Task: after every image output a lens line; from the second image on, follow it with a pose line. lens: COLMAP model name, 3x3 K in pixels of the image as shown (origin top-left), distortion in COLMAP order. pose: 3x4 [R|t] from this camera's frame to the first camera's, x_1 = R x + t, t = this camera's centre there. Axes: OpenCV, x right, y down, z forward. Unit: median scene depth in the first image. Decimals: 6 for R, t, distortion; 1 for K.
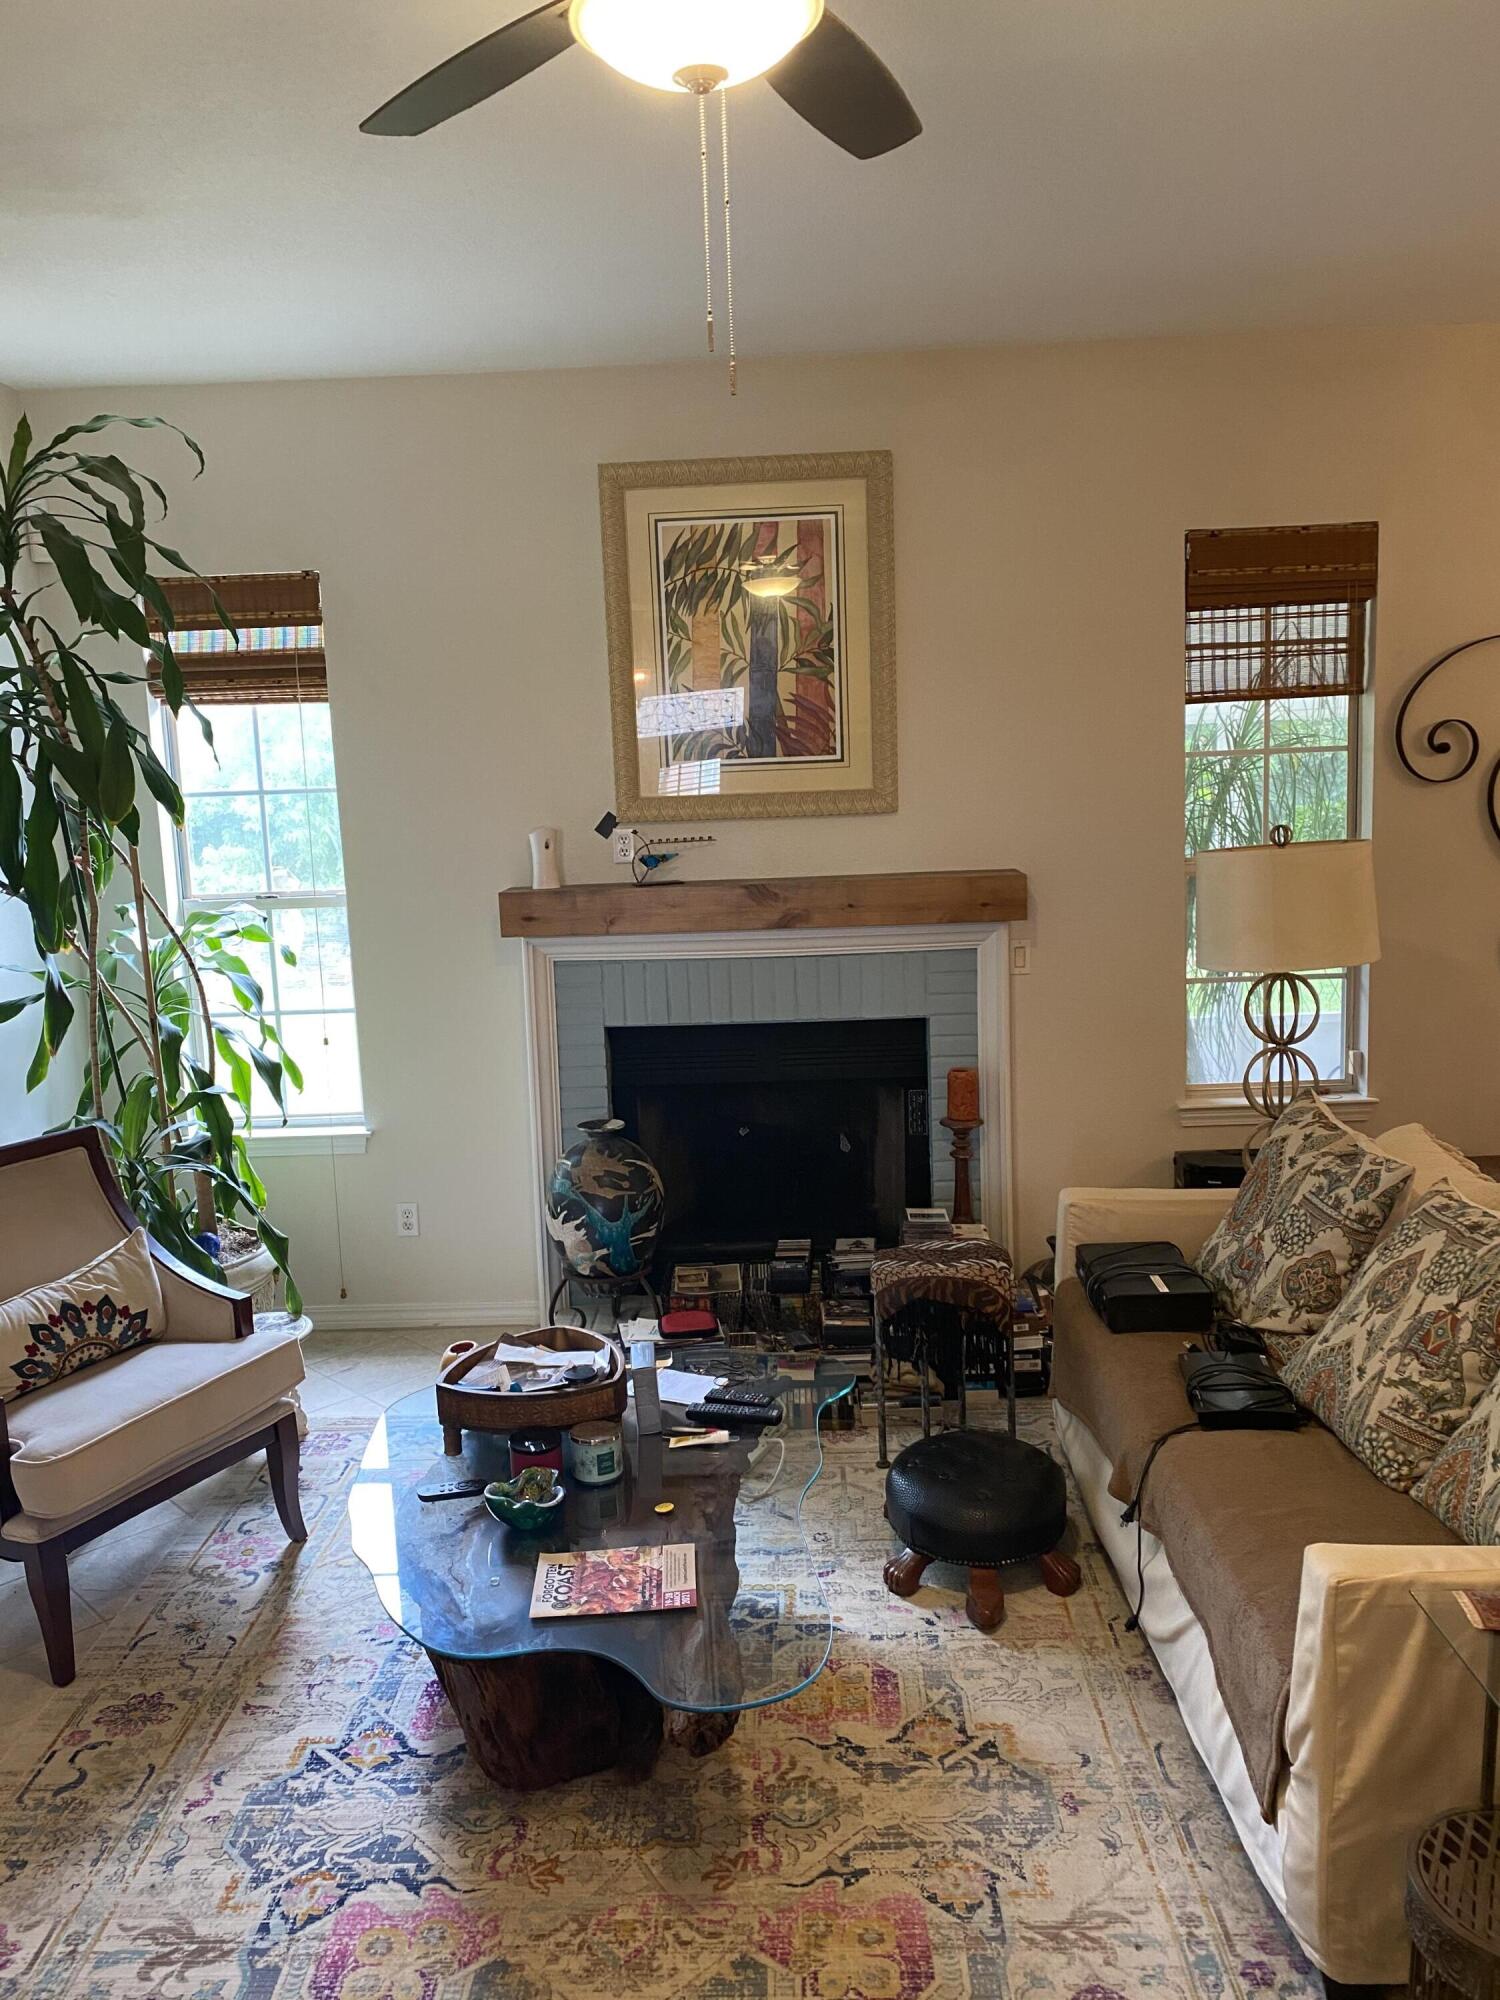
lens RADIAL K [[1511.5, 0, 738.6], [0, 1511.5, 995.2], [0, 0, 1]] dist [0.035803, -0.040577]
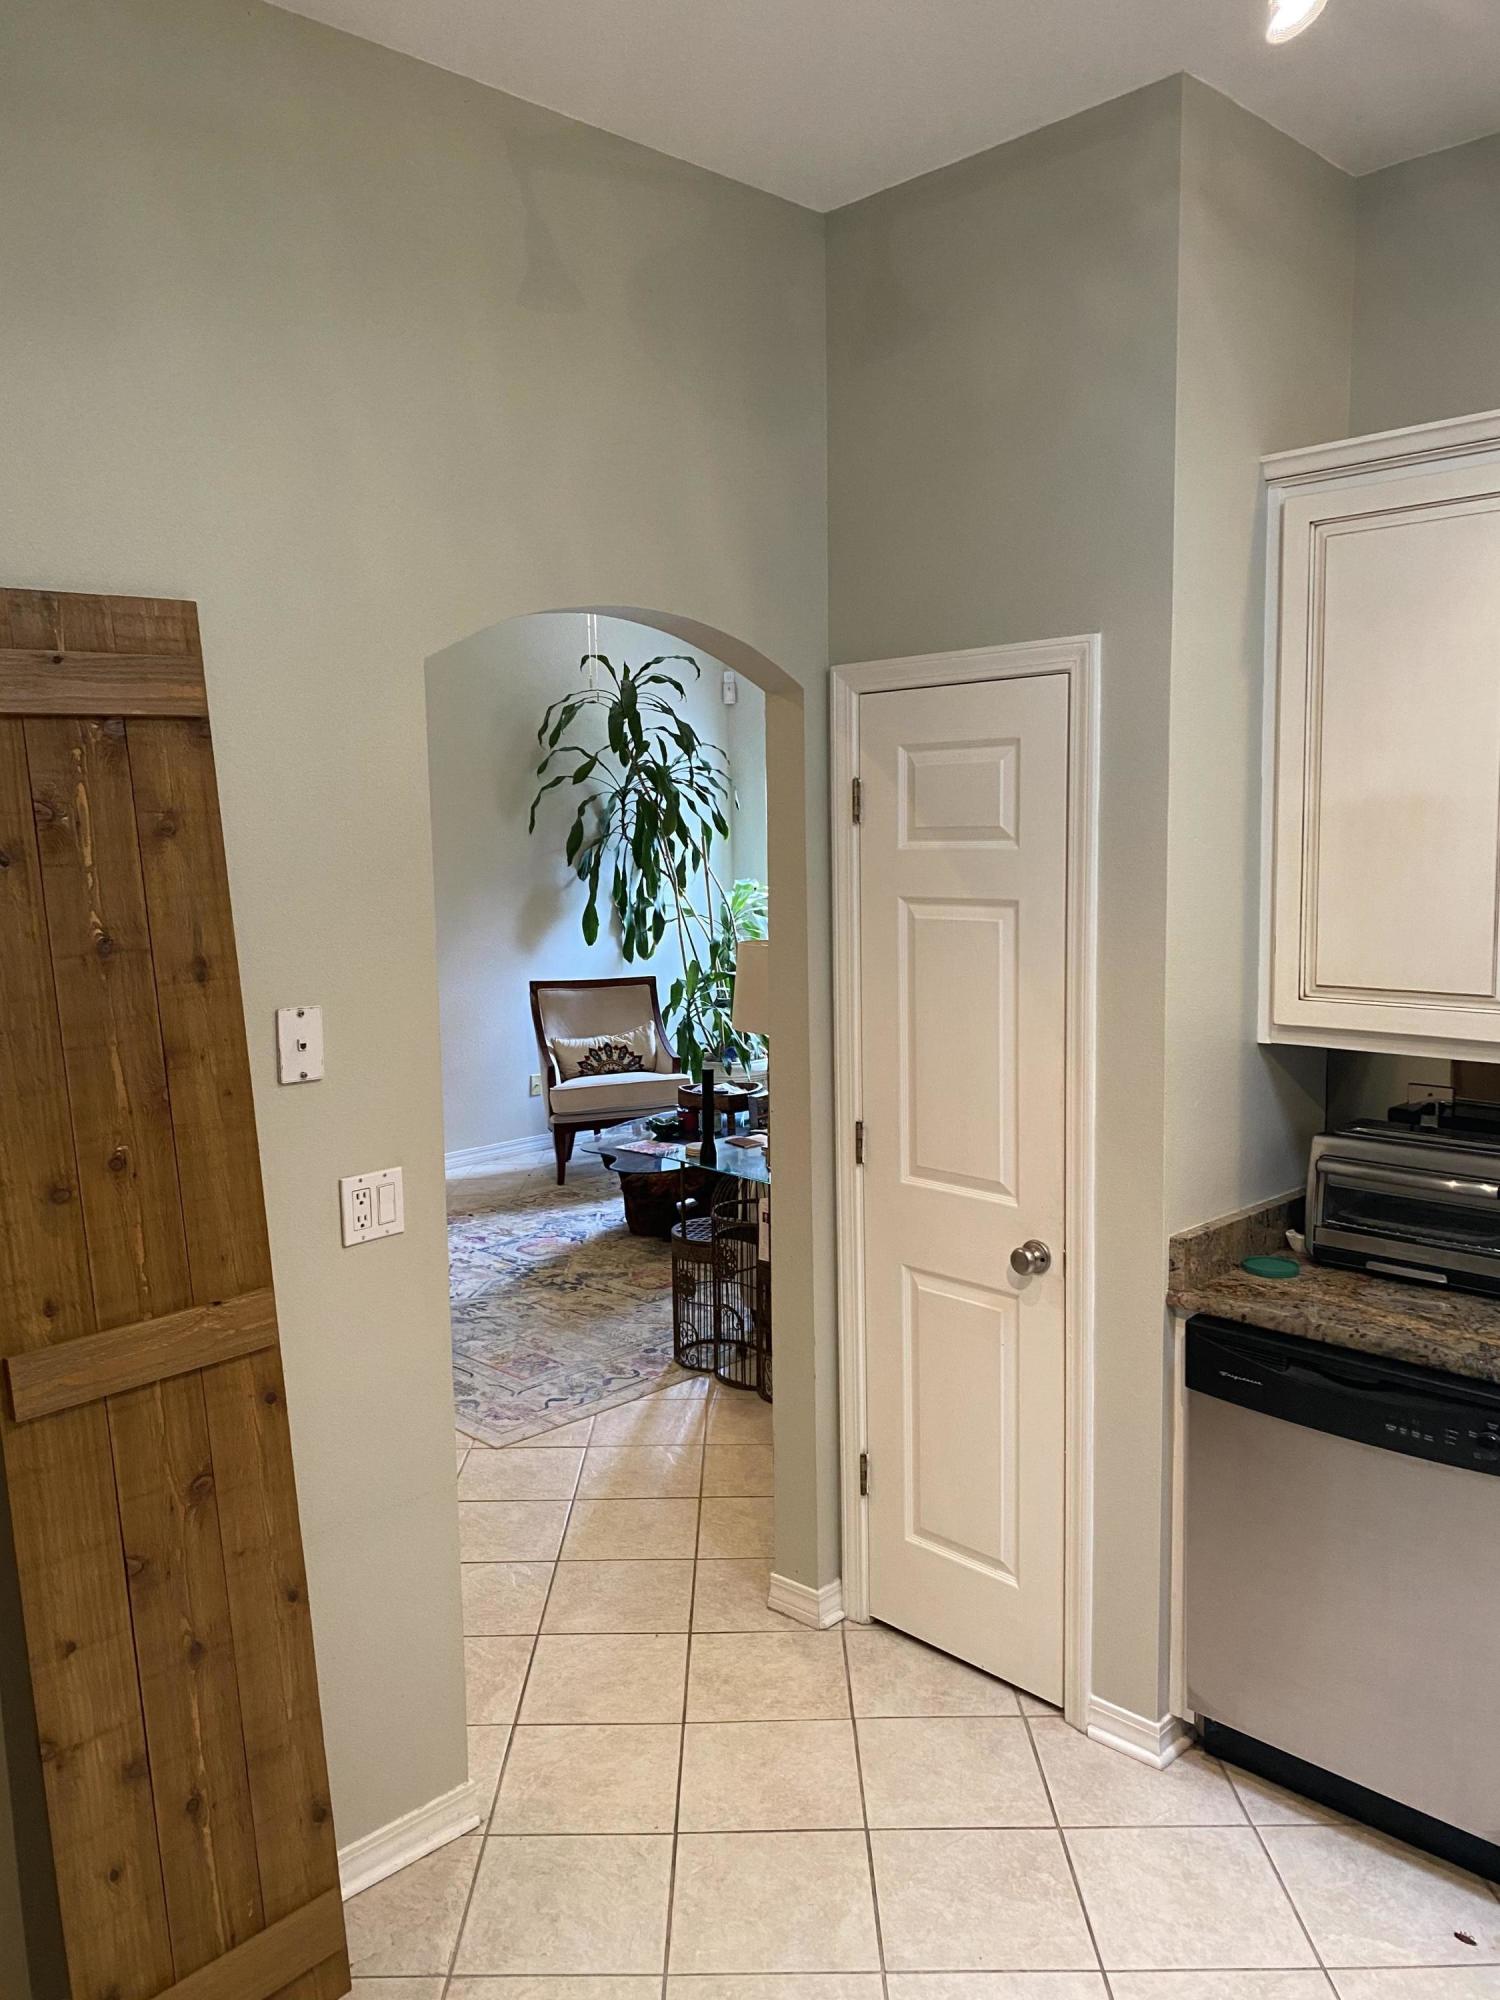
lens RADIAL K [[1511.5, 0, 746.4], [0, 1511.5, 1003.4], [0, 0, 1]] dist [0.035803, -0.040577]
pose [[0.716291, 0.102908, -0.690172, 0.976247], [-0.106872, 0.993575, 0.037231, 0.025922], [0.689569, 0.047092, 0.722687, -0.390923]]
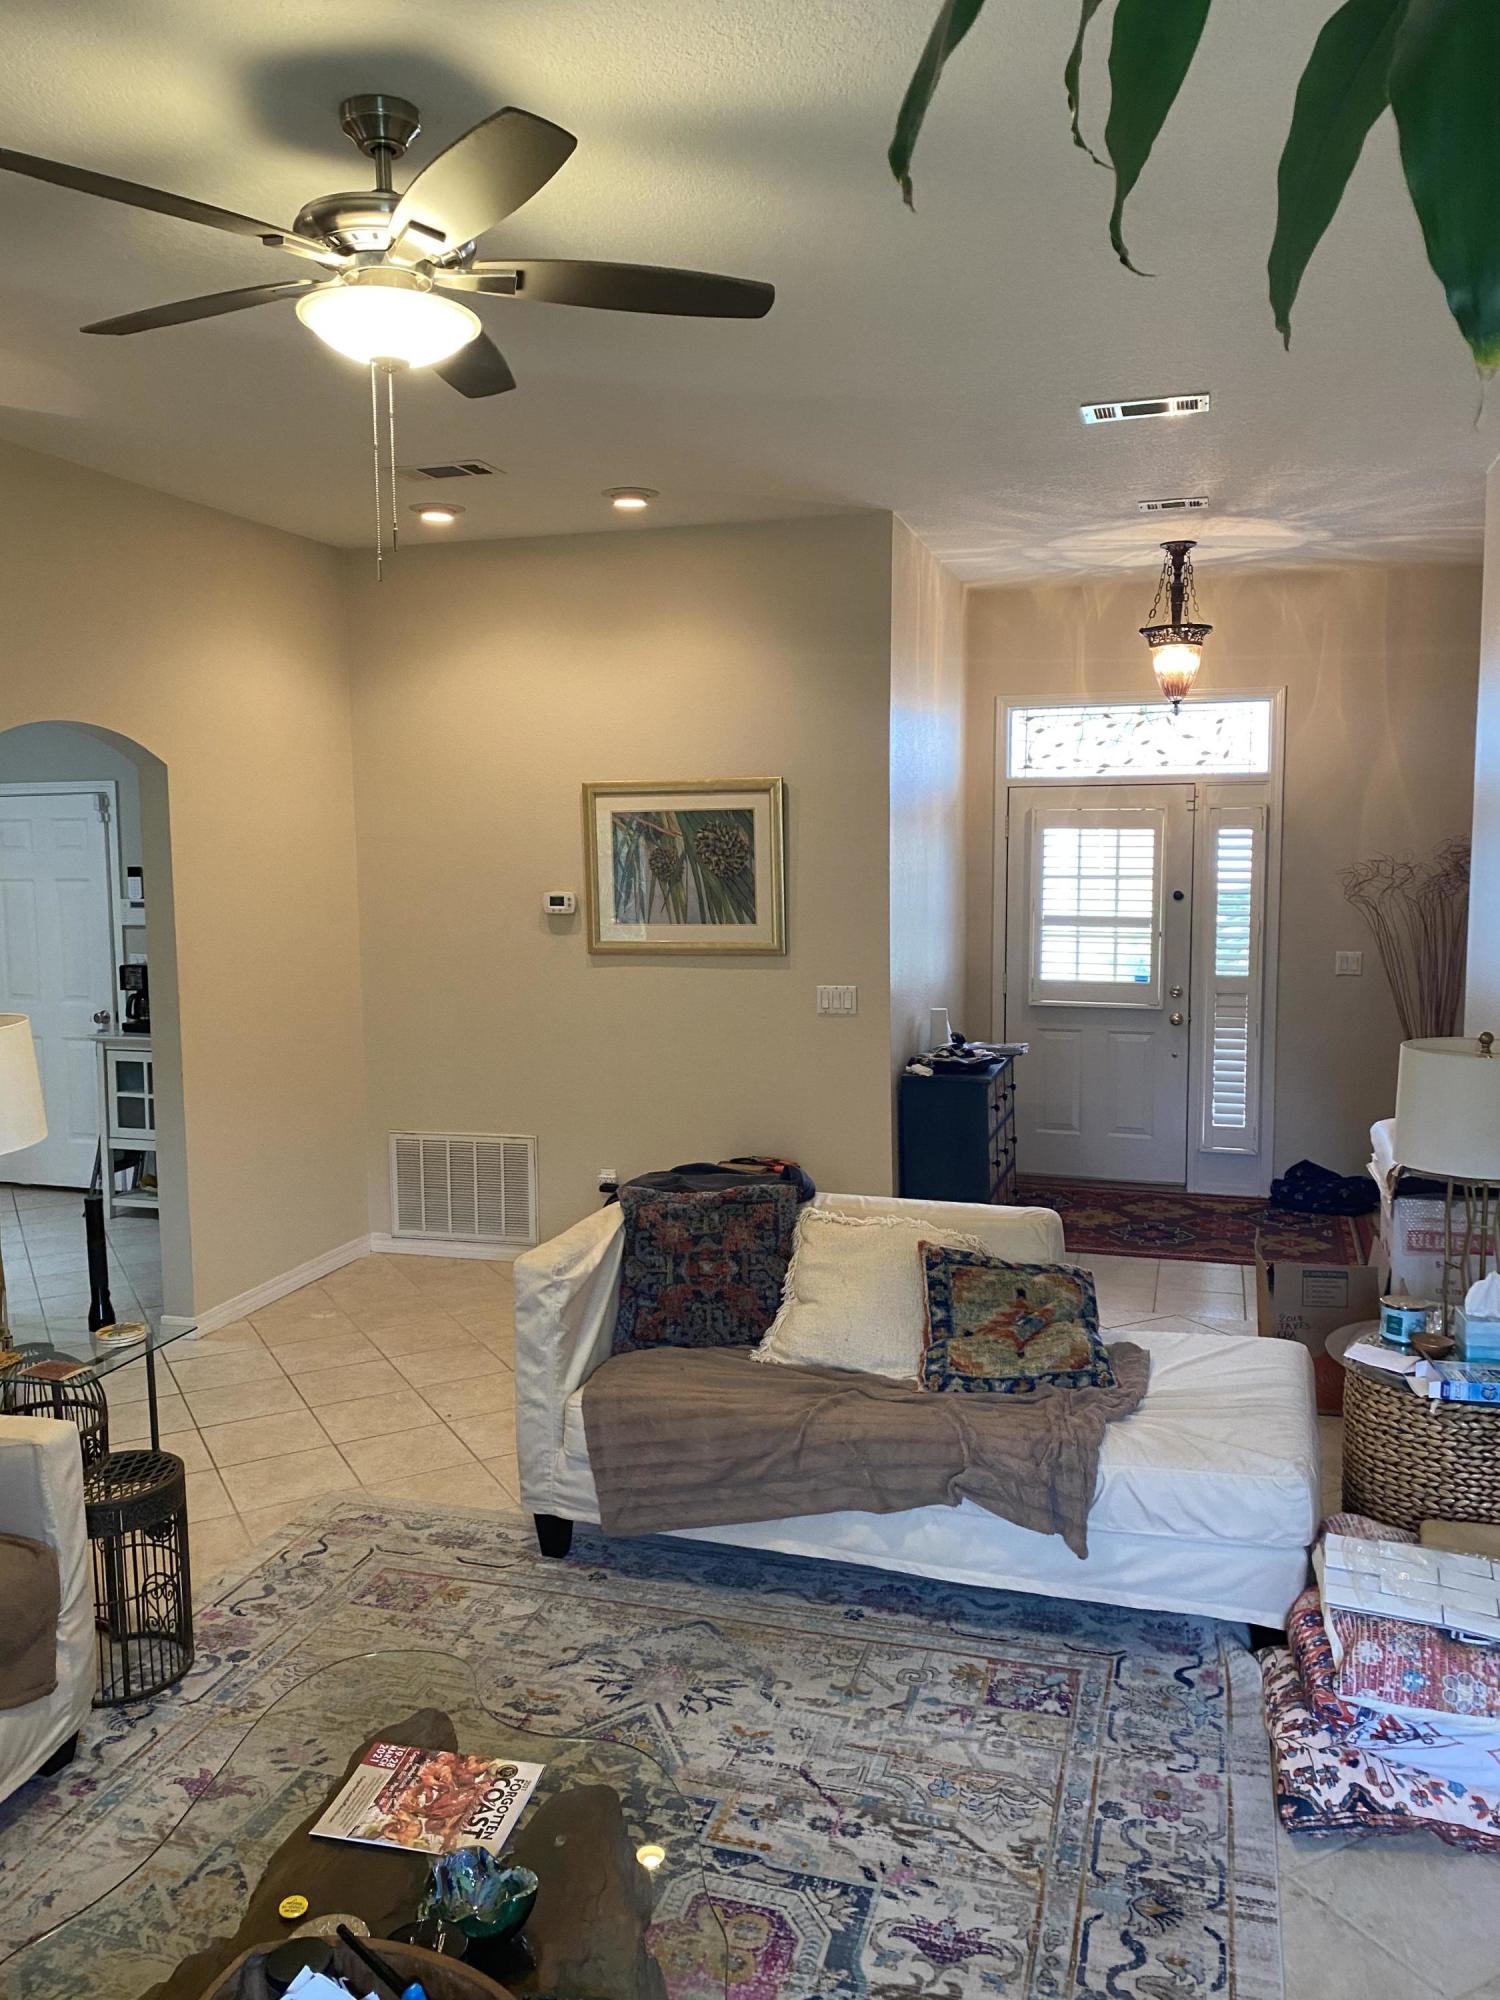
lens RADIAL K [[1511.5, 0, 734.3], [0, 1511.5, 996.9], [0, 0, 1]] dist [0.035803, -0.040577]
pose [[-0.960124, 0.016300, 0.279098, -0.280465], [0.086658, 0.966482, 0.241668, -0.135414], [-0.265804, 0.256217, -0.929355, 0.938505]]
